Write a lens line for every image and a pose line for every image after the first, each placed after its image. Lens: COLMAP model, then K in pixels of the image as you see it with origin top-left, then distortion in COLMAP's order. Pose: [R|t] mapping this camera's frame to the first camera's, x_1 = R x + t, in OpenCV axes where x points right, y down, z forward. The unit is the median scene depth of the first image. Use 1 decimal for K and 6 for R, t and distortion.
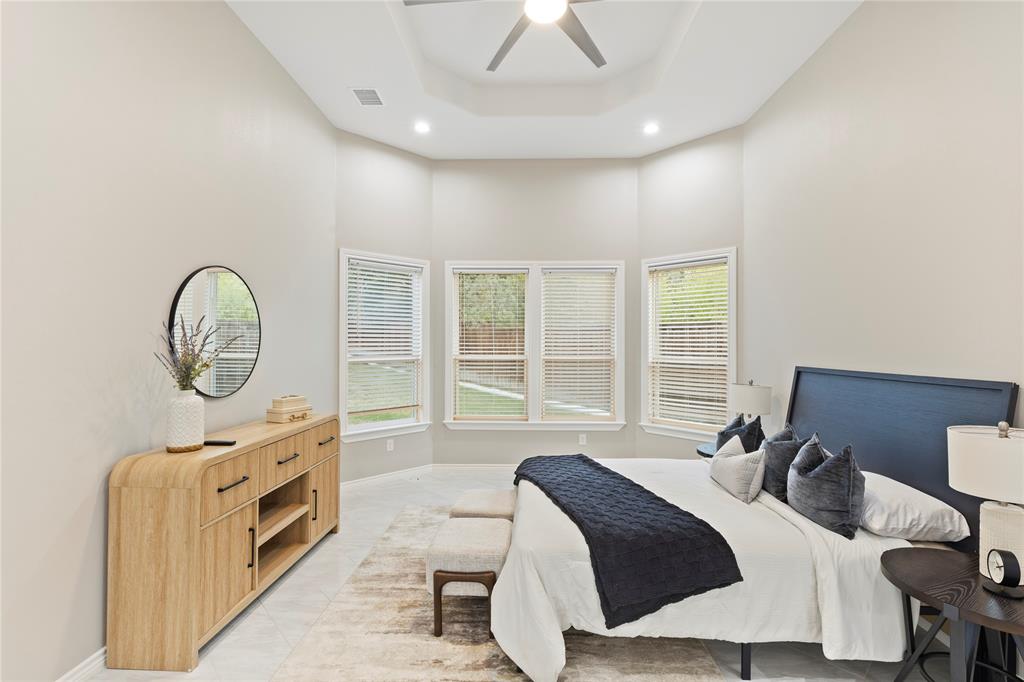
lens RADIAL K [[464.2, 0, 512.0], [0, 464.2, 341.0], [0, 0, 1]] dist [0.001541, -0.000599]
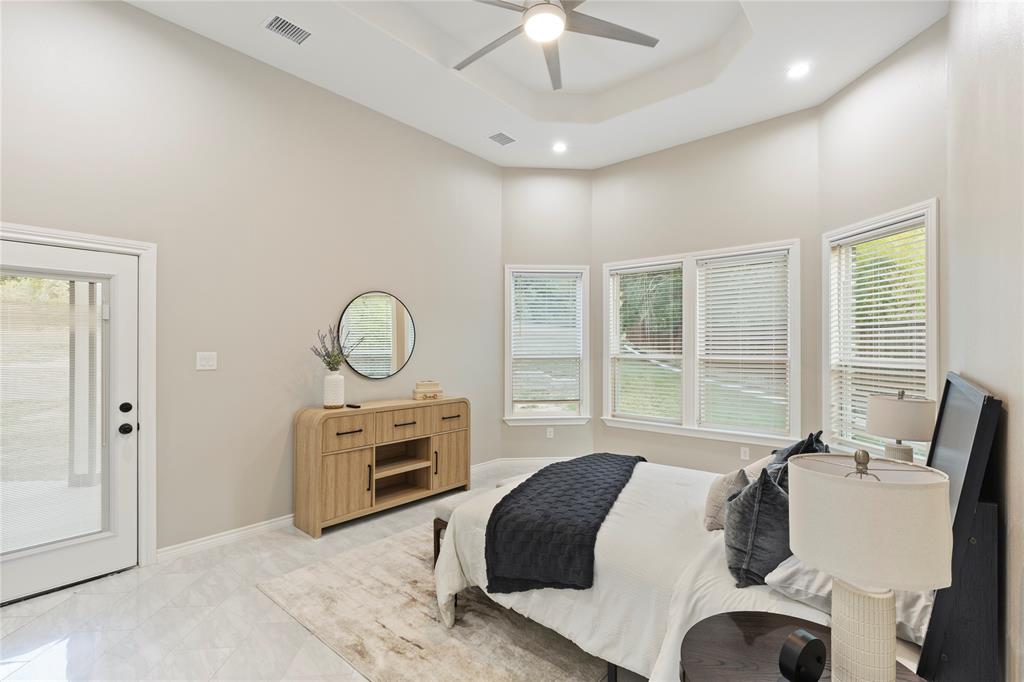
lens RADIAL K [[464.2, 0, 512.0], [0, 464.2, 341.0], [0, 0, 1]] dist [0.001541, -0.000599]
pose [[0.774289, -0.009343, -0.632763, 0.429928], [0.006948, 0.999956, -0.006263, 0.007965], [0.632794, 0.000453, 0.774320, 0.073146]]
